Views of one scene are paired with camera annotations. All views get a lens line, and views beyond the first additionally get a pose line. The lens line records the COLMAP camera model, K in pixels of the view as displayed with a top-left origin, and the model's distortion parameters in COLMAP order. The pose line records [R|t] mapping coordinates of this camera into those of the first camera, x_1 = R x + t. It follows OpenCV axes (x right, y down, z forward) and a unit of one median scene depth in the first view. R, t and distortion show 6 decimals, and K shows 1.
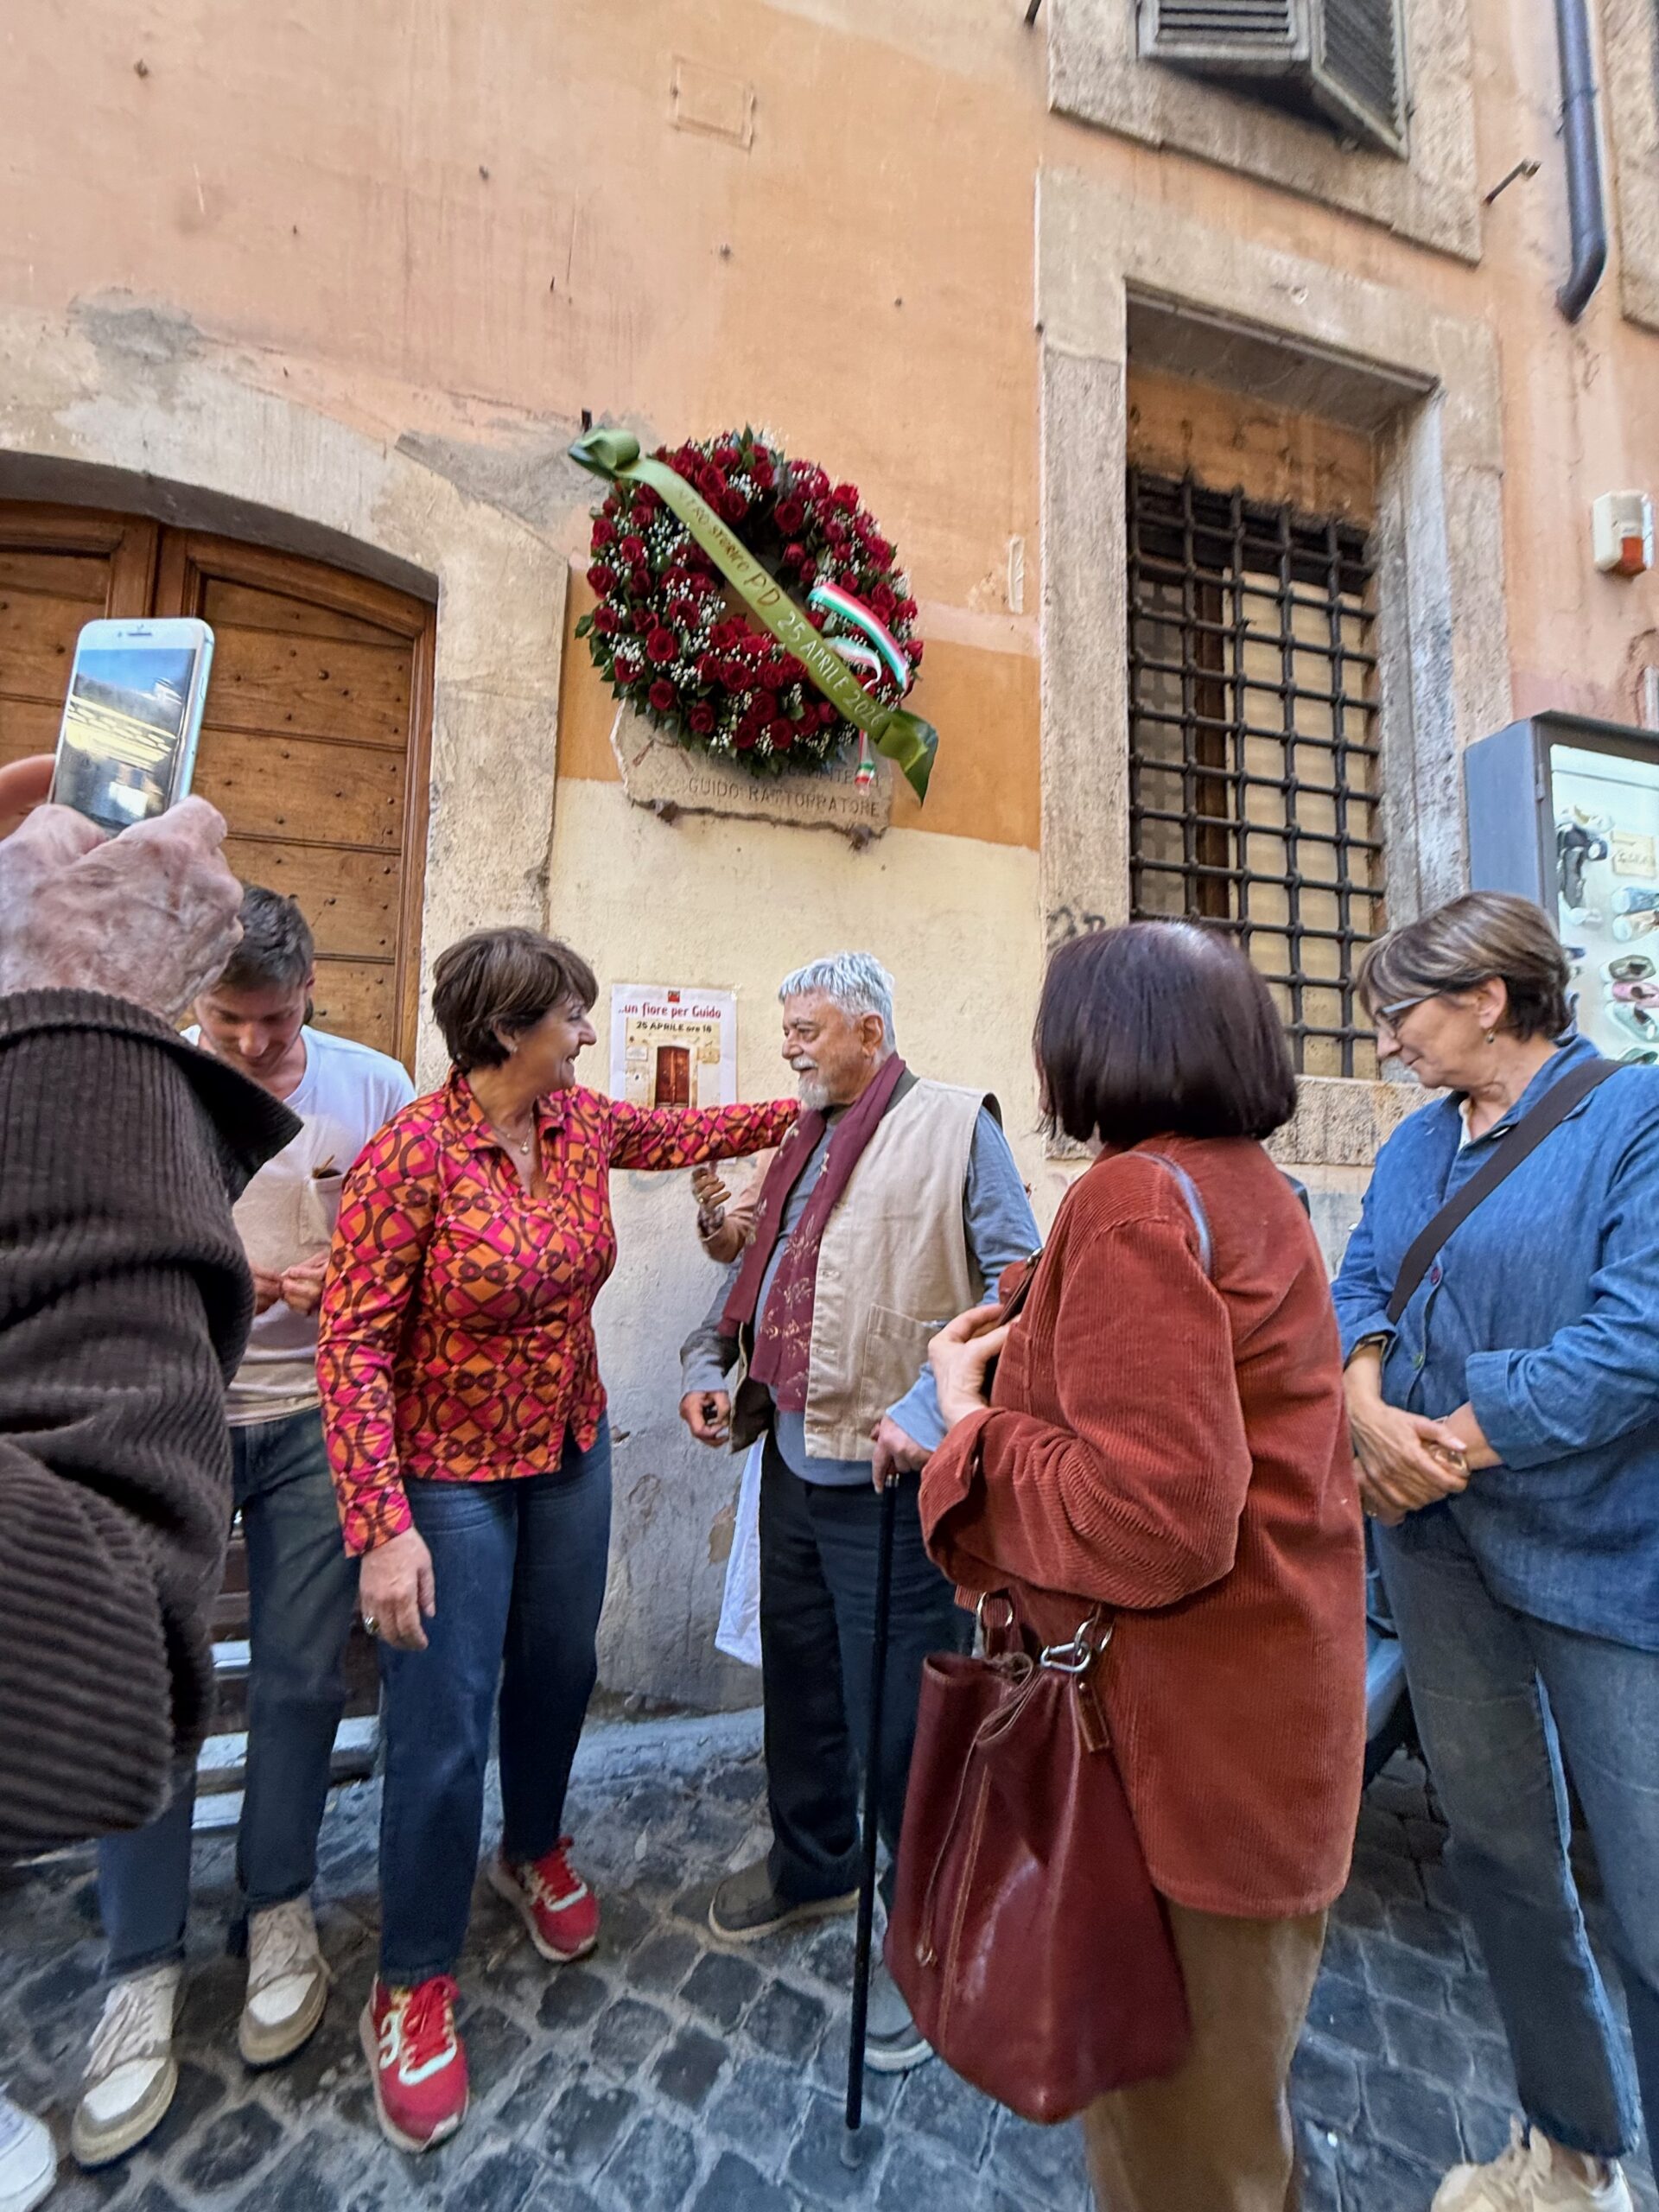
lens RADIAL K [[883.8, 0, 830.6], [0, 883.8, 1101.8], [0, 0, 1]] dist [0.000193, -0.000304]
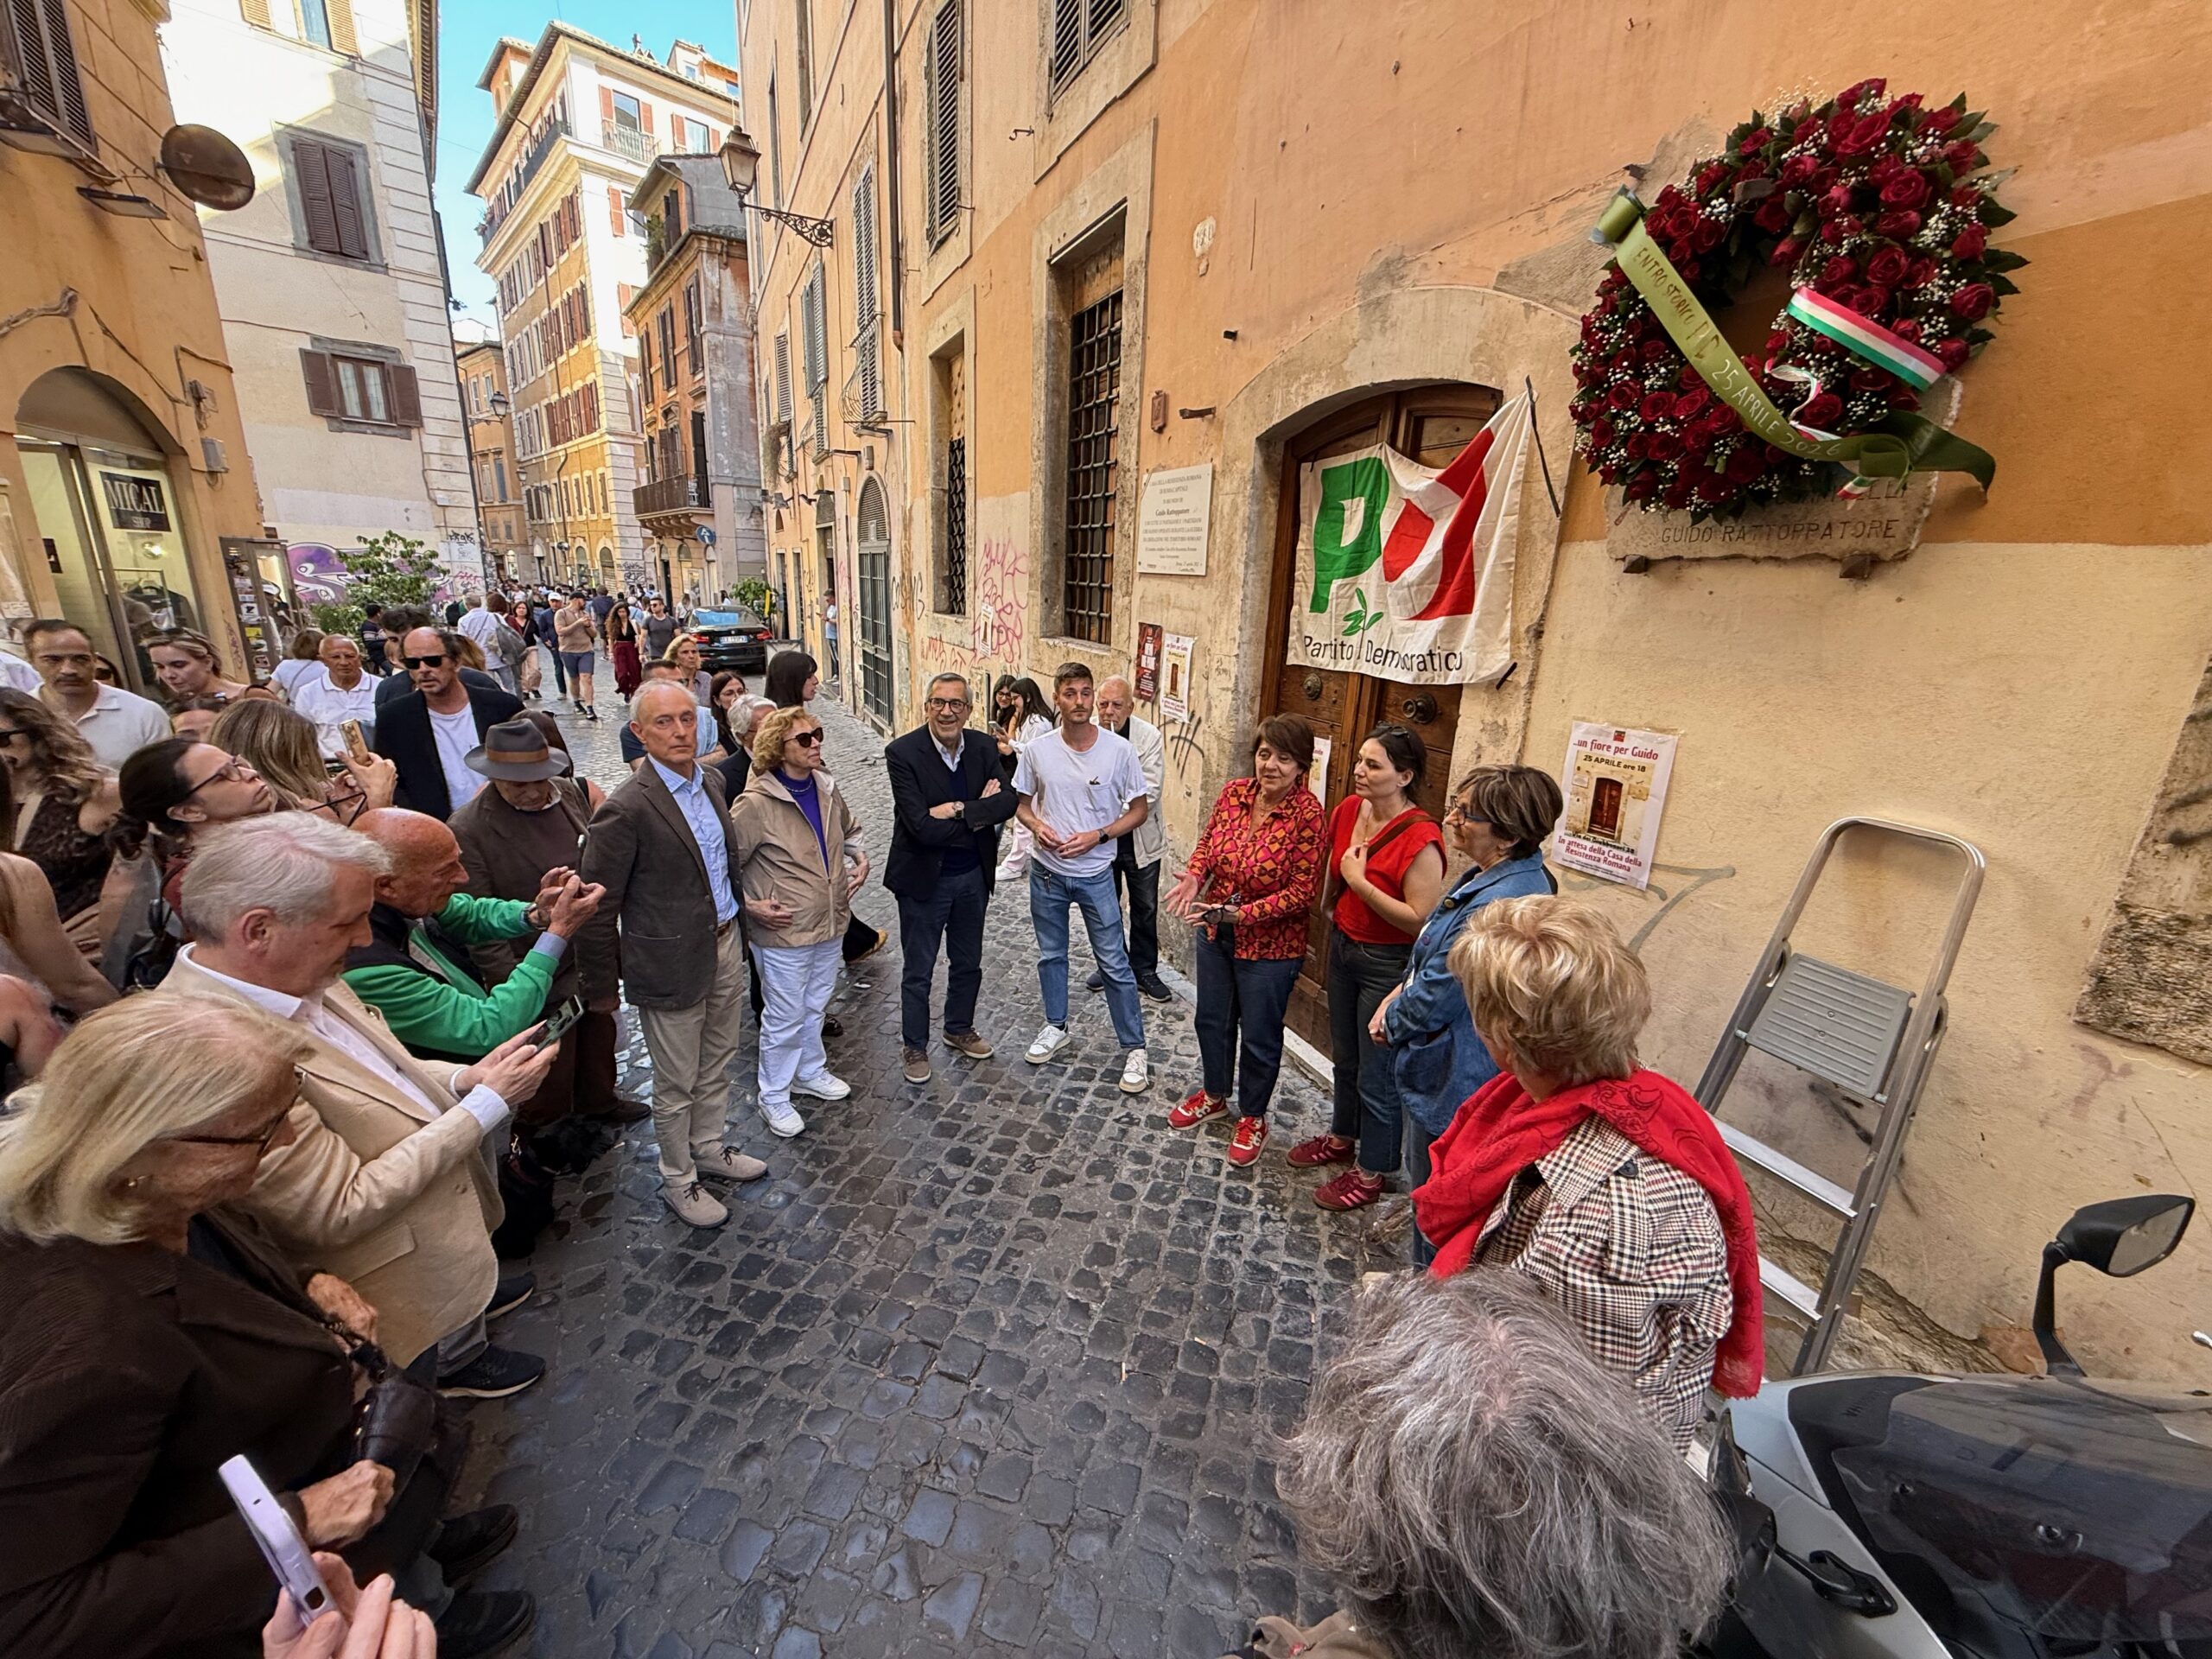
lens RADIAL K [[883.8, 0, 1095.7], [0, 883.8, 829.9], [0, 0, 1]] dist [0.000193, -0.000304]
pose [[0.162949, 0.263922, -0.950680, 0.828044], [0.051420, 0.959977, 0.275317, -0.351807], [0.985294, -0.093746, 0.142856, 0.159970]]
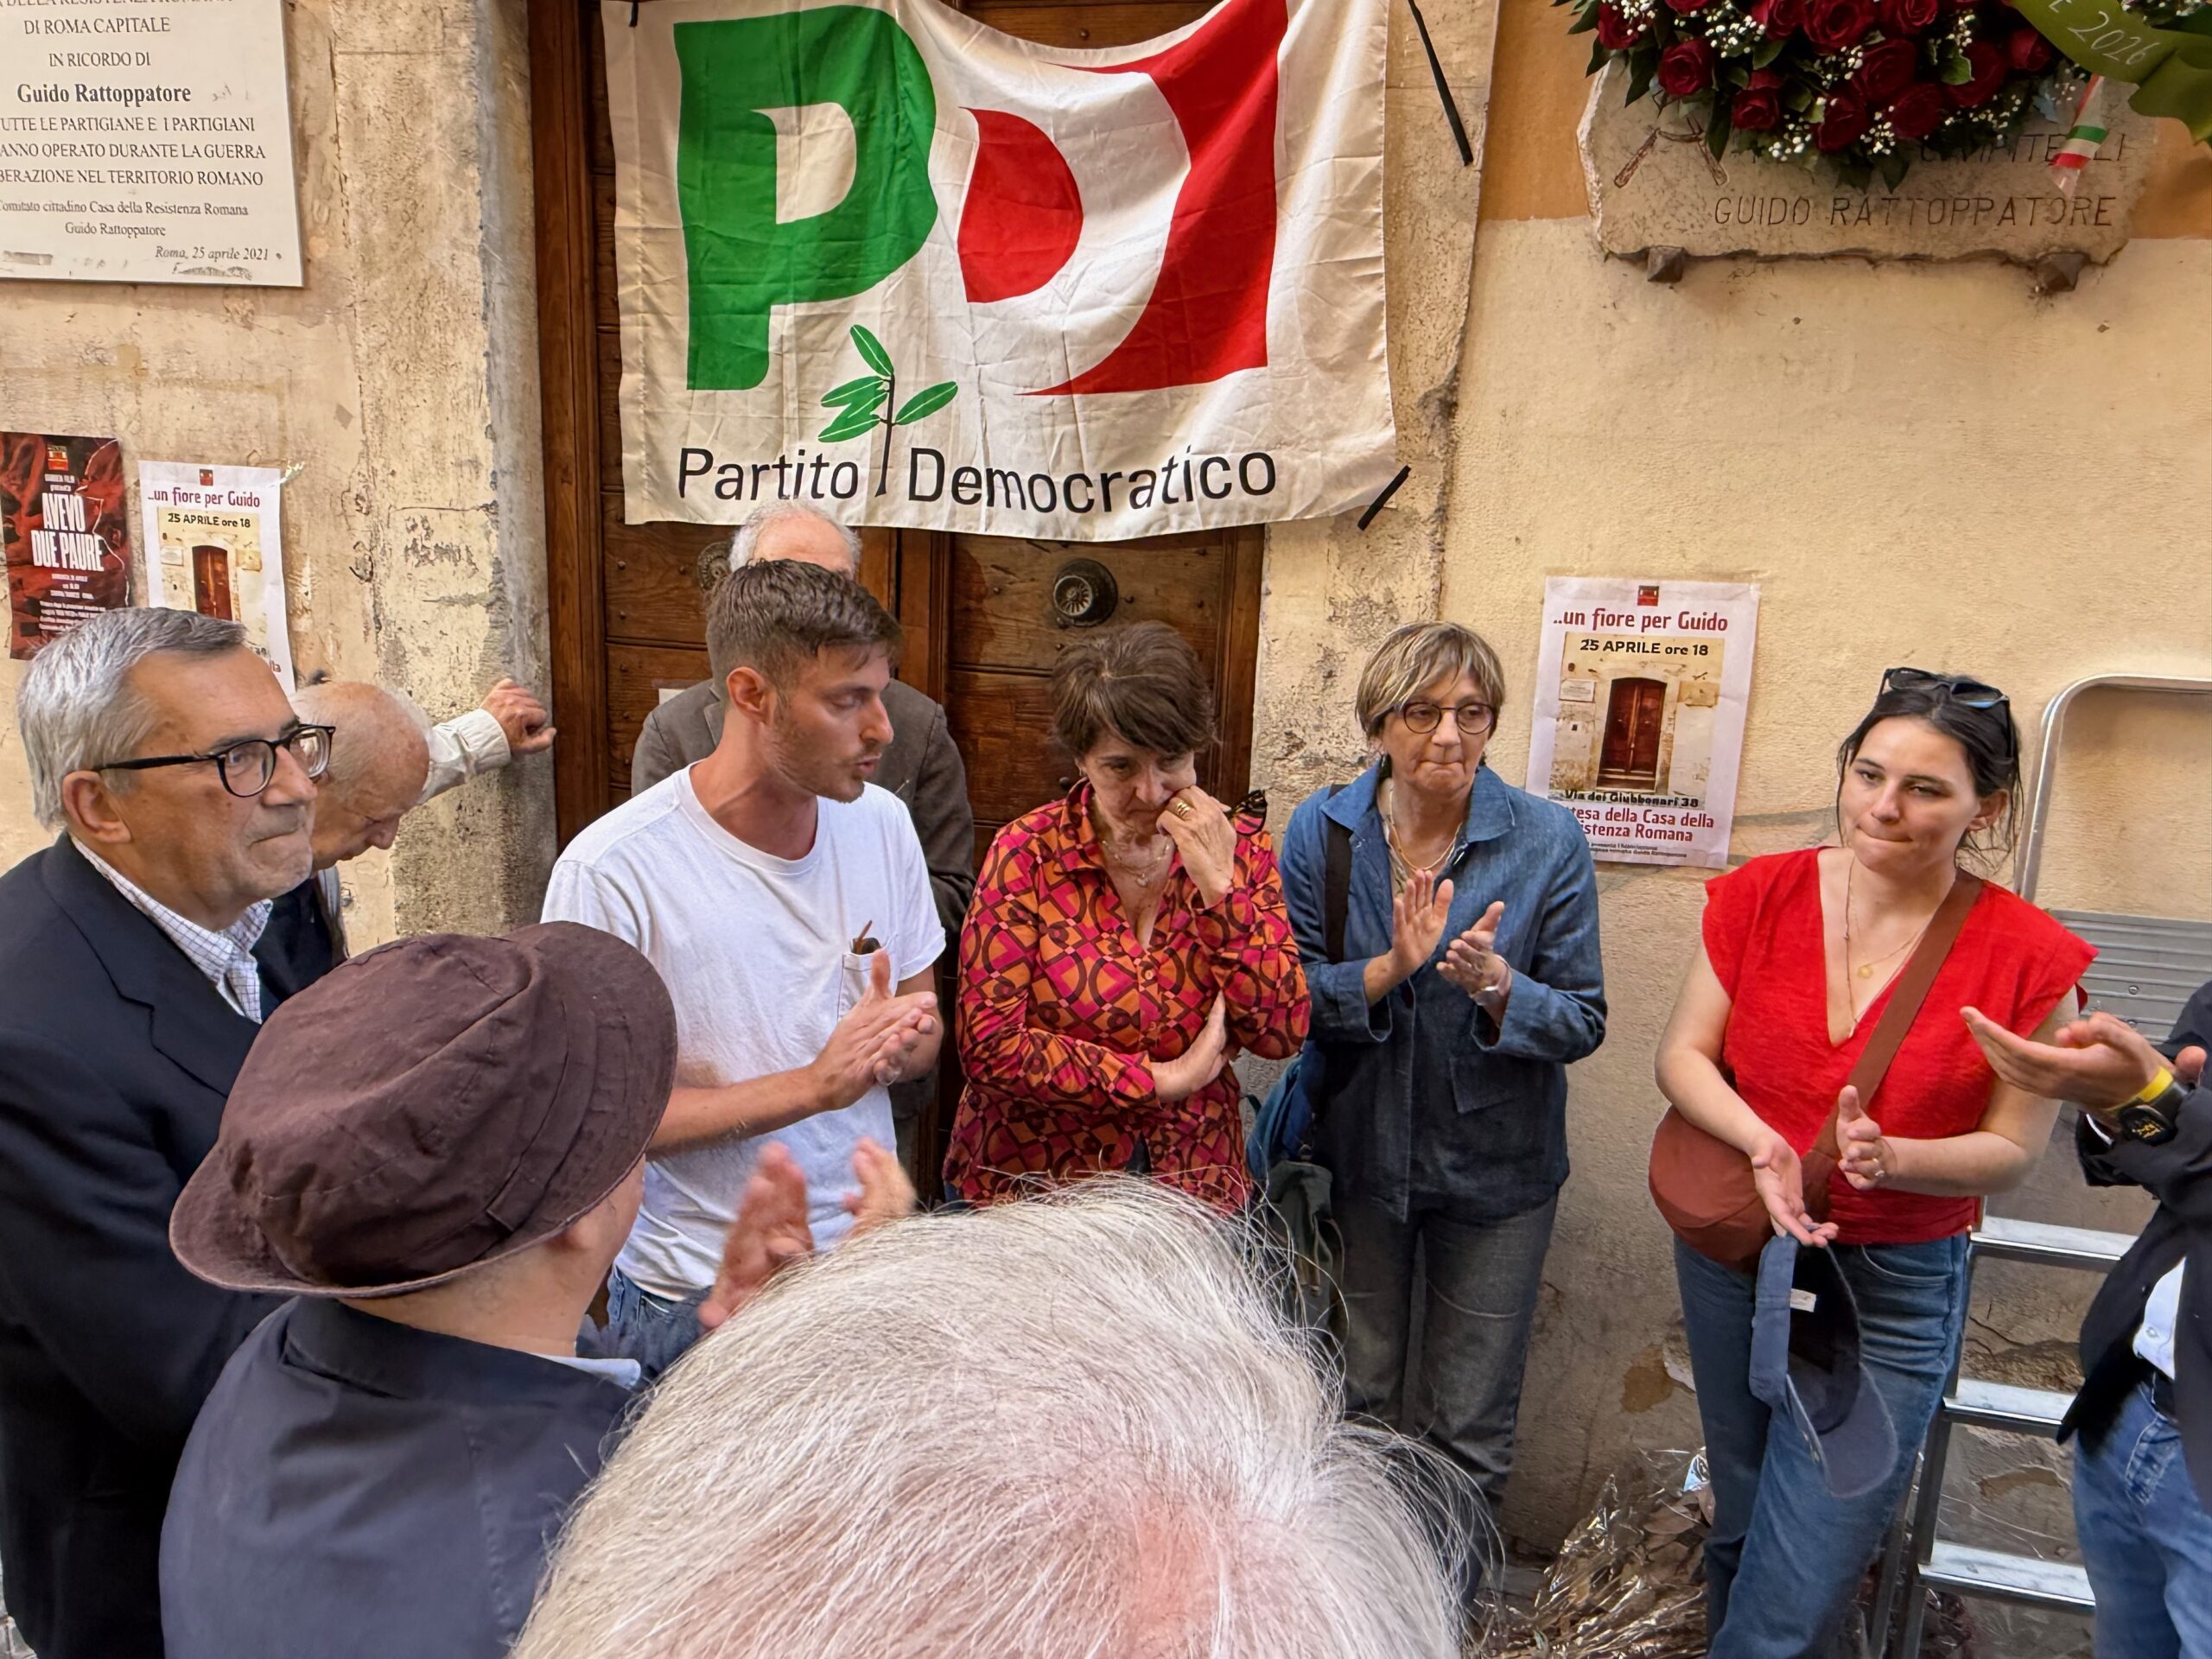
lens RADIAL K [[1519.6, 0, 1079.3], [0, 1519.6, 851.1], [0, 0, 1]] dist [-0.004858, 0.006184]
pose [[0.883045, 0.132991, -0.450050, -0.030023], [0.012259, 0.952140, 0.305415, -0.275151], [0.469128, -0.275212, 0.839153, -0.105453]]
